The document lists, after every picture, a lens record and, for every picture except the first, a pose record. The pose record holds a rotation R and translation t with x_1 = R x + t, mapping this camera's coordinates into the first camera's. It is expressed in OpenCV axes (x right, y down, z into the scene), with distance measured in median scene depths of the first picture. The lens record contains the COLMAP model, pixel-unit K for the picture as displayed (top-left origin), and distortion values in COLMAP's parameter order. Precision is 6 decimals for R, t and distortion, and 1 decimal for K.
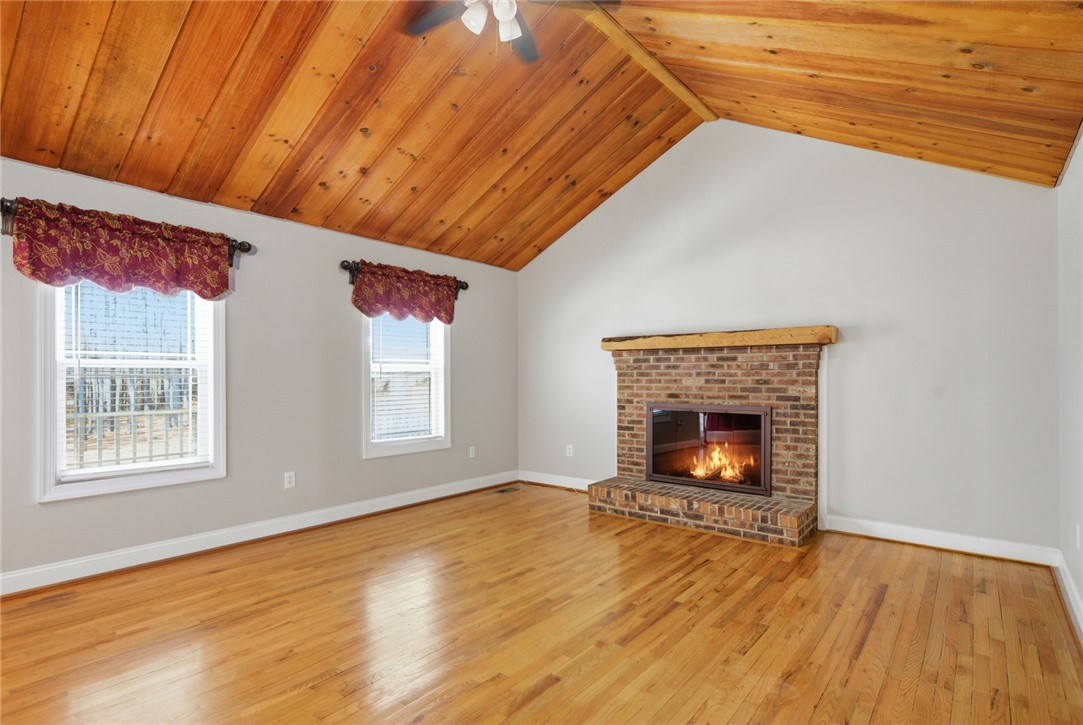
lens RADIAL K [[541.9, 0, 542.7], [0, 541.9, 383.6], [0, 0, 1]] dist [-0.020318, -0.000013]
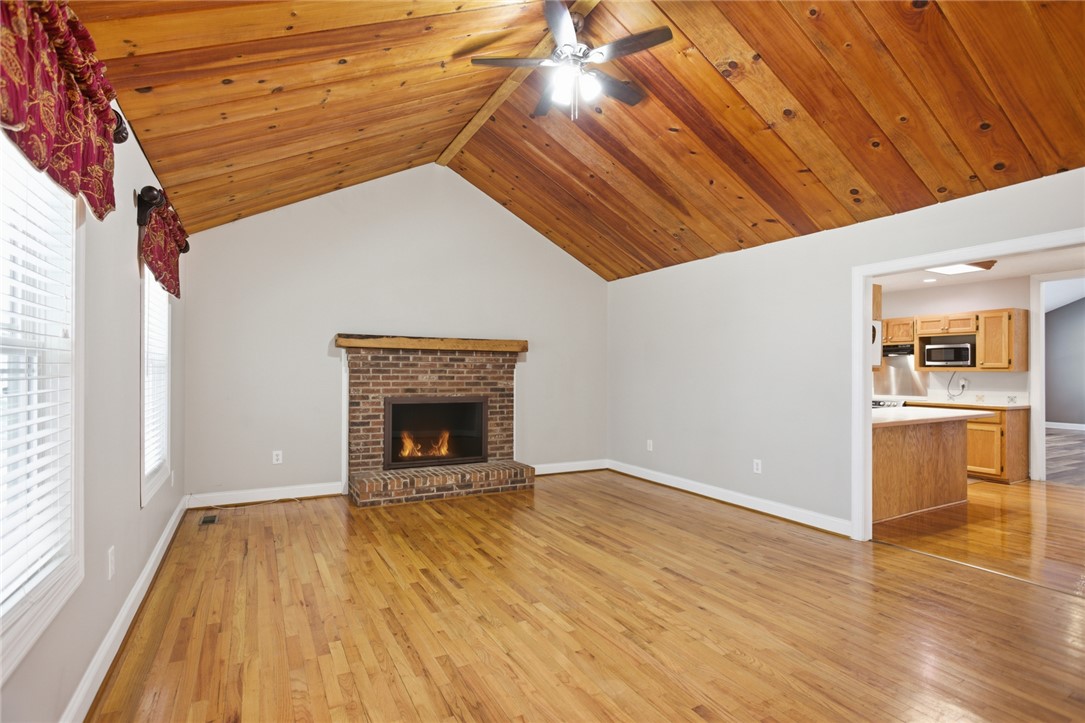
lens RADIAL K [[521.8, 0, 538.8], [0, 521.8, 369.8], [0, 0, 1]] dist [-0.000540, 0.000516]
pose [[0.381765, 0.008519, 0.924220, -0.725244], [0.005448, 0.999919, -0.011467, -0.007737], [-0.924243, 0.009413, 0.381688, 0.359270]]
